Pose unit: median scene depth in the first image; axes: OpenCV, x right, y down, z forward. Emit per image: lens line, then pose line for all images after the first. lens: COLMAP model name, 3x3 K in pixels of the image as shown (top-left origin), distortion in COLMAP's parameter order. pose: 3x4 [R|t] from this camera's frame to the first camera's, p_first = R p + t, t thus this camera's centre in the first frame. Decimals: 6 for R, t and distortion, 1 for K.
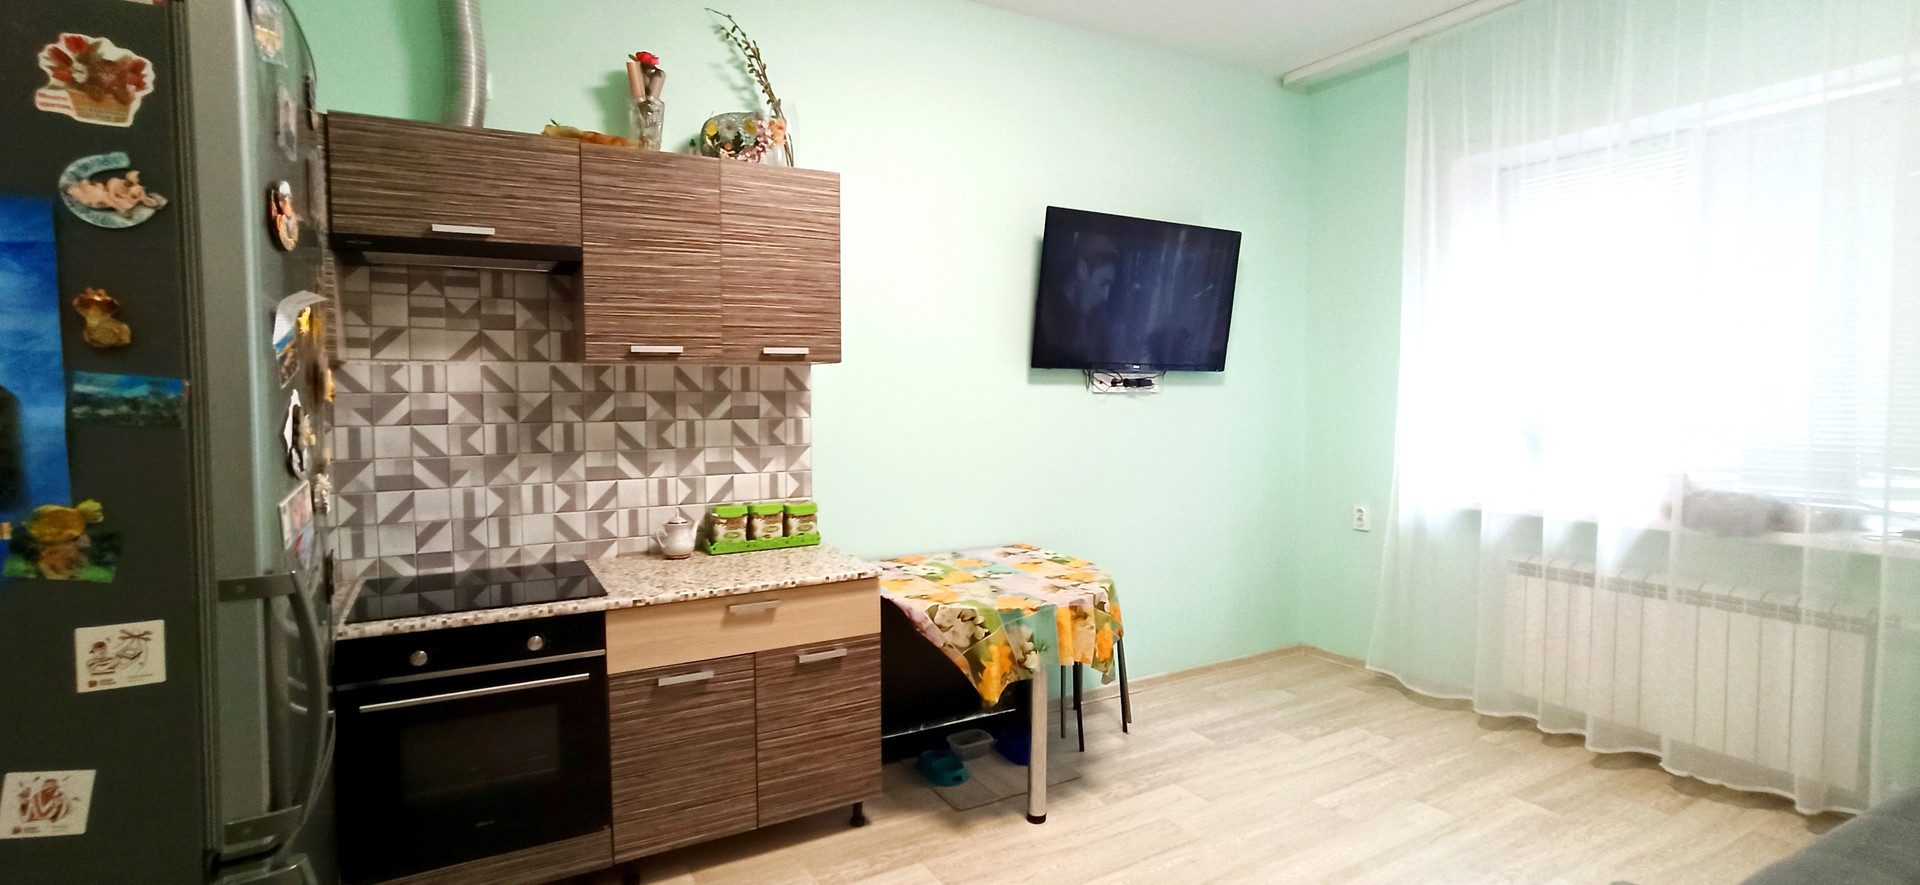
lens RADIAL K [[880.6, 0, 967.4], [0, 880.6, 440.1], [0, 0, 1]] dist [-0.026640, 0.000144]
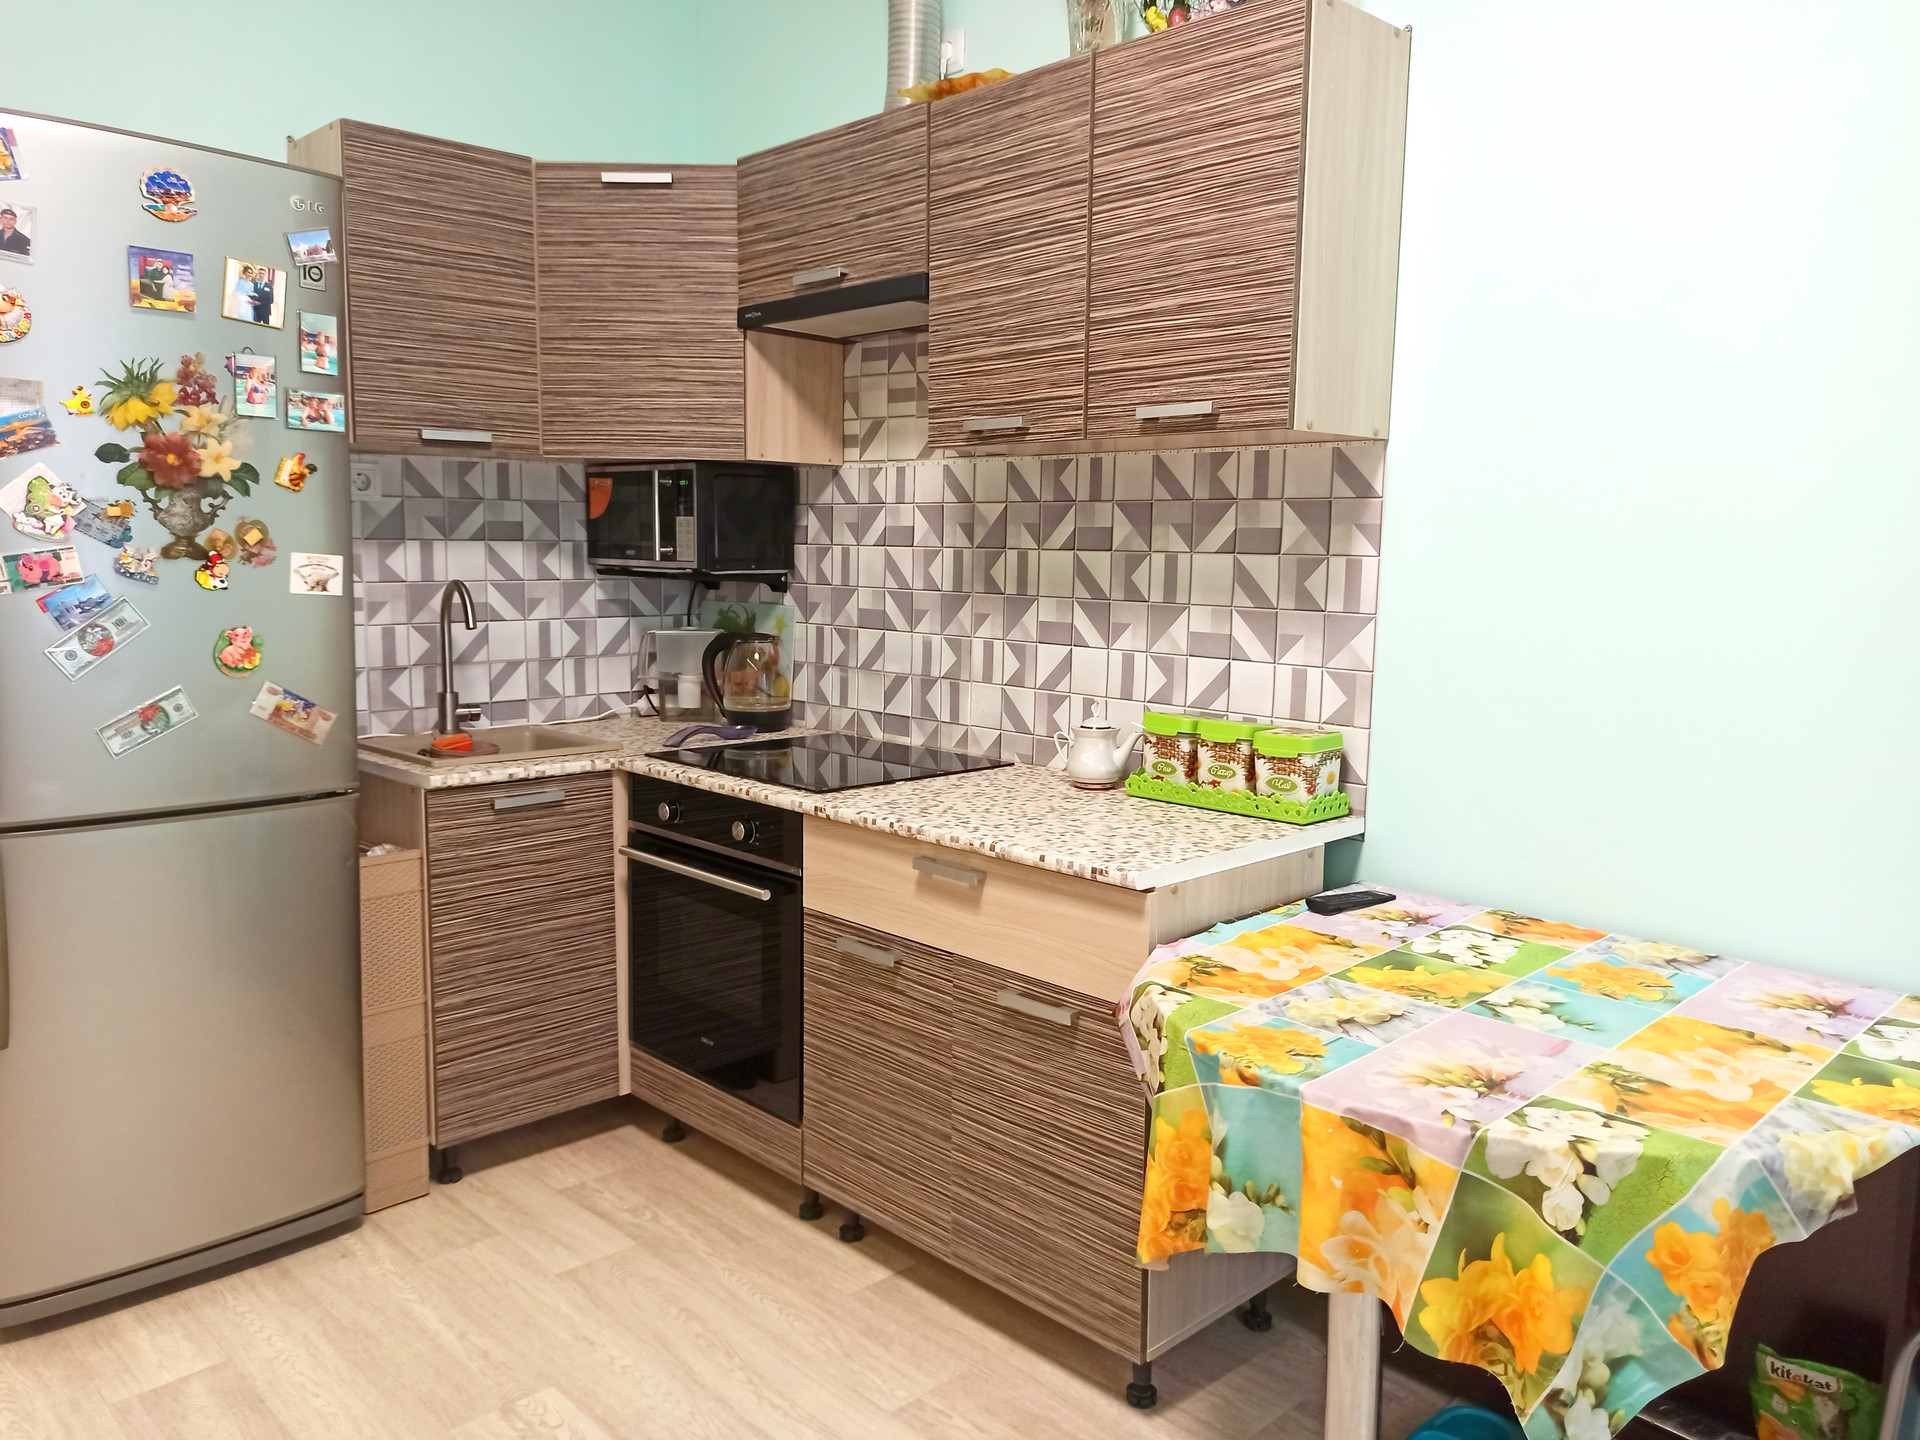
lens RADIAL K [[1437.7, 0, 965.9], [0, 1437.7, 711.4], [0, 0, 1]] dist [0.041309, -0.019658]
pose [[0.233518, 0.119312, -0.965005, 0.573864], [-0.073881, 0.991751, 0.104741, -0.009622], [0.969542, 0.046837, 0.240407, 0.703642]]
